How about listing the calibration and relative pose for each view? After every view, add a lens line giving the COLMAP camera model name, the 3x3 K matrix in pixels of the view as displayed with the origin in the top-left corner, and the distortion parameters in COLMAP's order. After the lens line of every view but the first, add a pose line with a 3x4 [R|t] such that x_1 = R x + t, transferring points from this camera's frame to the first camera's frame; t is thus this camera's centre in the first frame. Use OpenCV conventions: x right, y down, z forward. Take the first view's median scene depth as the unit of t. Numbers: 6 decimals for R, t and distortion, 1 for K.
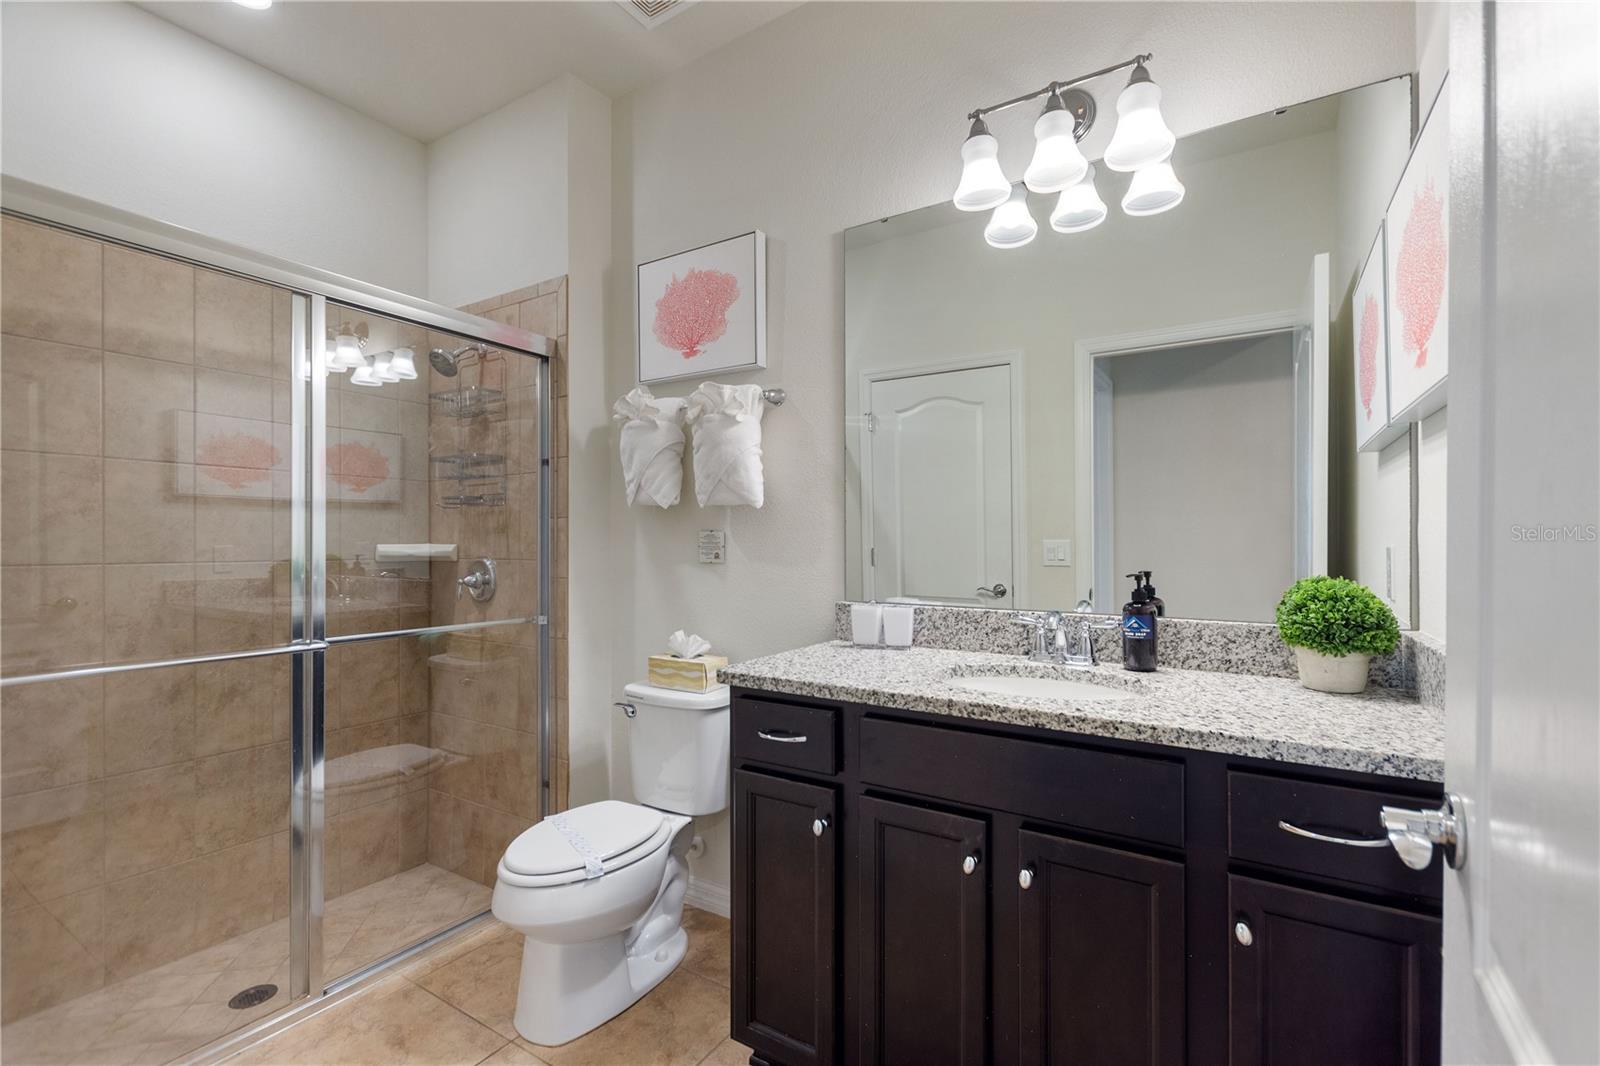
lens RADIAL K [[691.3, 0, 802.1], [0, 691.3, 531.9], [0, 0, 1]] dist [0.003283, -0.001887]
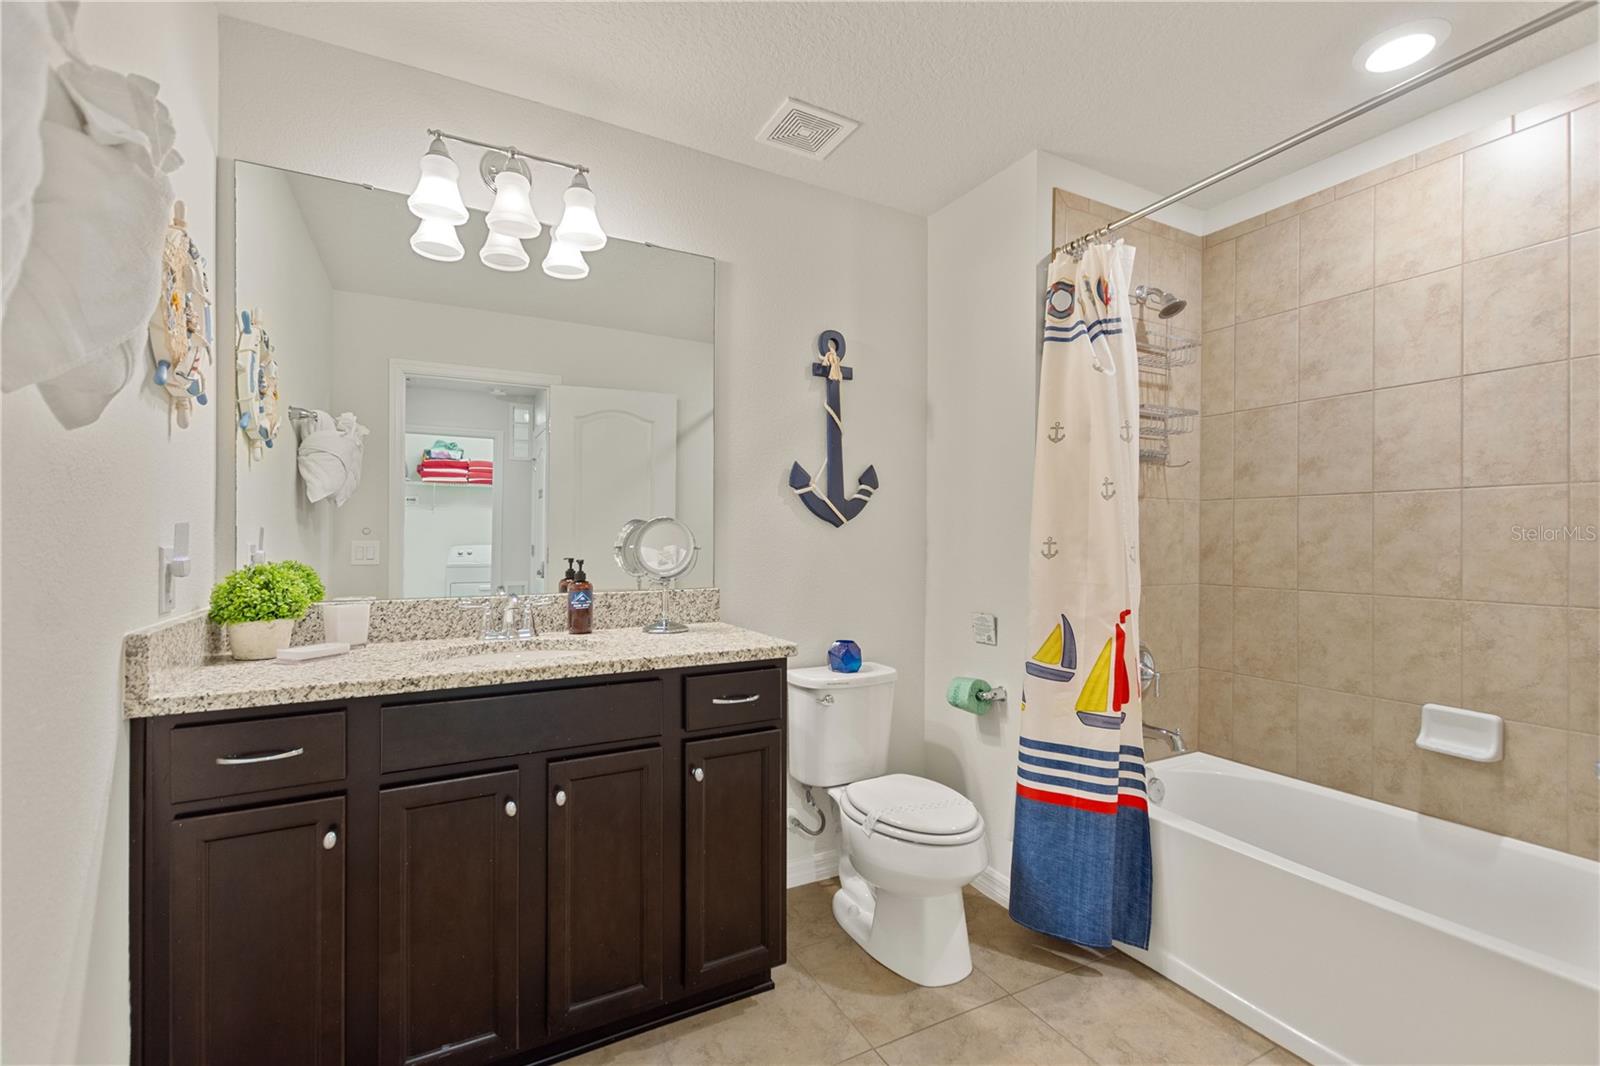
lens RADIAL K [[691.3, 0, 787.5], [0, 691.3, 535.7], [0, 0, 1]] dist [0.003283, -0.001887]
pose [[0.518117, 0.001974, 0.855308, -0.408718], [-0.004698, 0.999989, 0.000538, 0.011436], [-0.855297, -0.004297, 0.518120, -0.018058]]
